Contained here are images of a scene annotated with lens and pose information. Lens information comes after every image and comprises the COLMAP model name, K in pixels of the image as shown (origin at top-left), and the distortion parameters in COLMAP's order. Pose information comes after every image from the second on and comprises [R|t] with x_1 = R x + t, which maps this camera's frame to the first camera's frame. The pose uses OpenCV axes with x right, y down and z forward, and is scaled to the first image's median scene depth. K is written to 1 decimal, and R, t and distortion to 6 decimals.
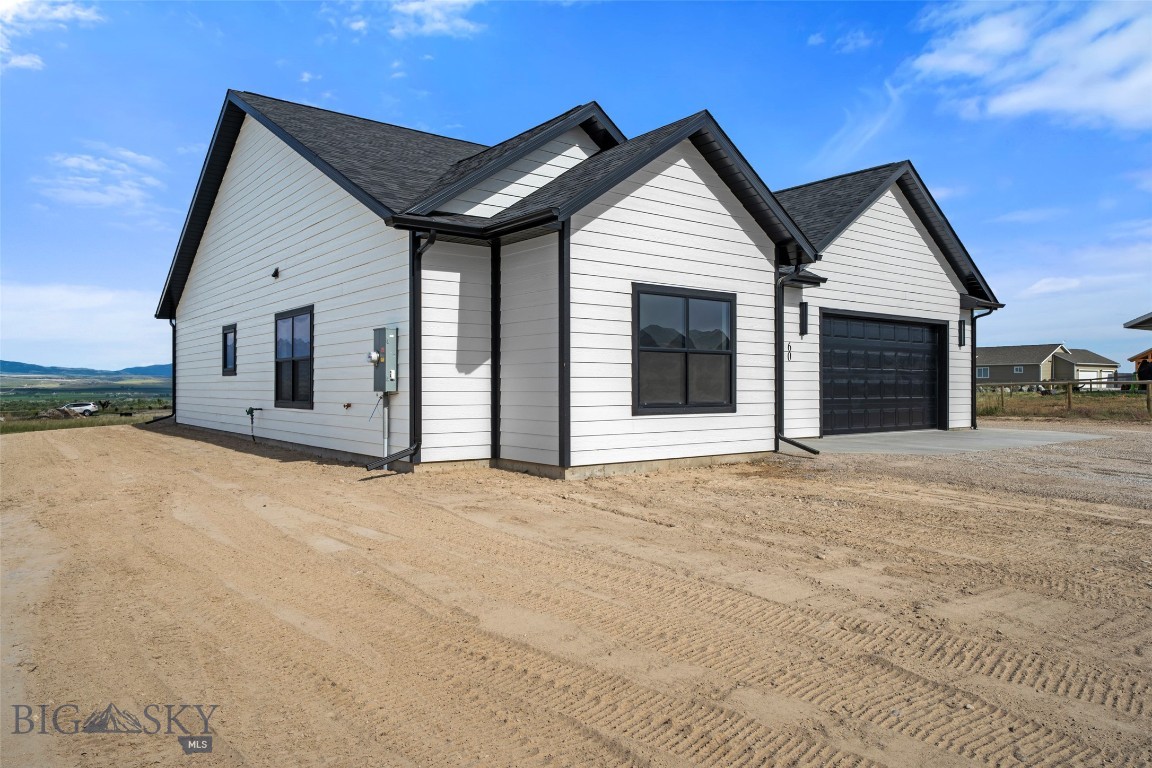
lens RADIAL K [[774.7, 0, 576.0], [0, 774.7, 384.0], [0, 0, 1]] dist [-0.002398, 0.002859]
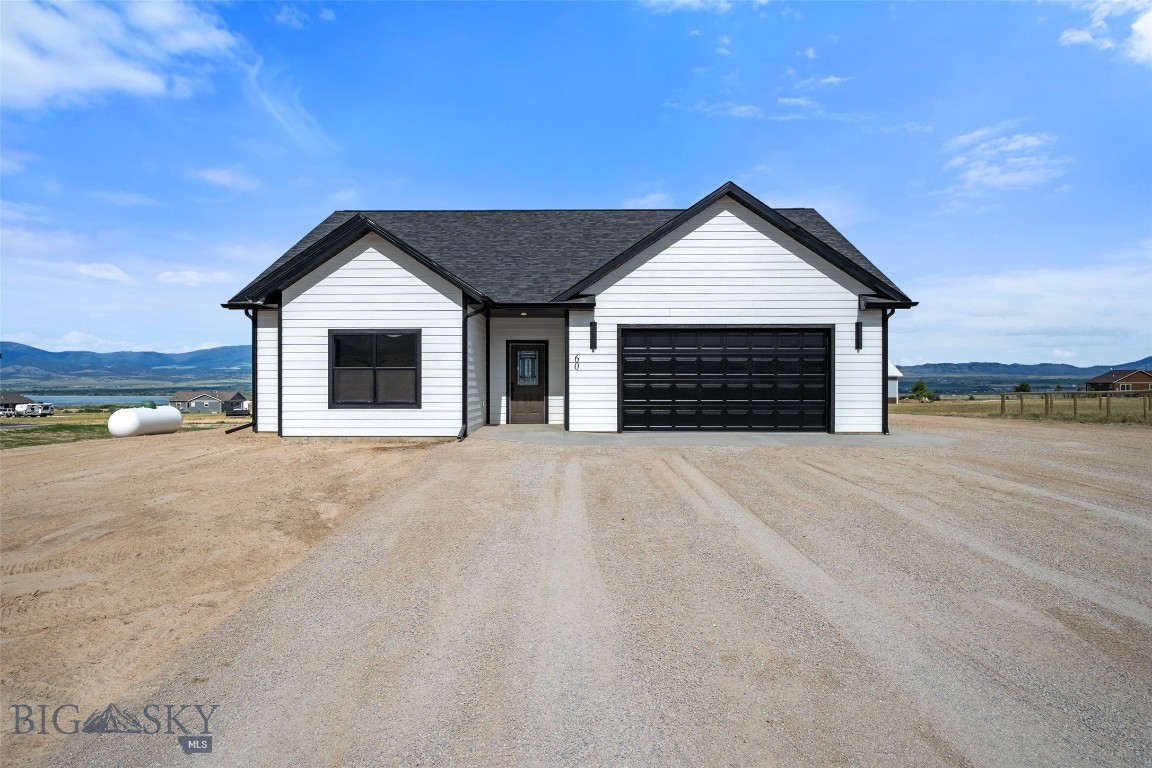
lens RADIAL K [[774.7, 0, 576.0], [0, 774.7, 384.0], [0, 0, 1]] dist [-0.002398, 0.002859]
pose [[0.782378, -0.000951, -0.622803, 1.304572], [0.003642, 0.999989, 0.003048, -0.013248], [0.622793, -0.004653, 0.782372, 0.017973]]
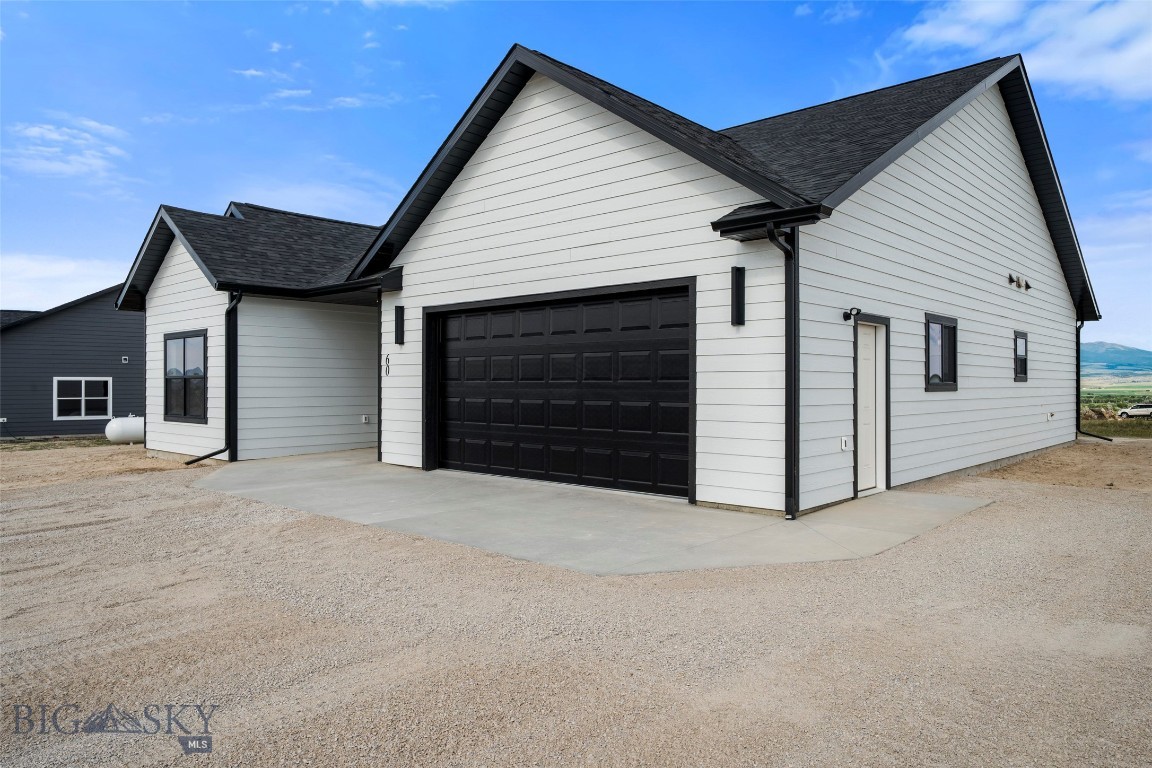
lens RADIAL K [[774.7, 0, 576.0], [0, 774.7, 384.0], [0, 0, 1]] dist [-0.002398, 0.002859]
pose [[0.171839, -0.003564, -0.985119, 1.458731], [0.003327, 0.999990, -0.003038, -0.021085], [0.985119, -0.002755, 0.171849, 1.305963]]
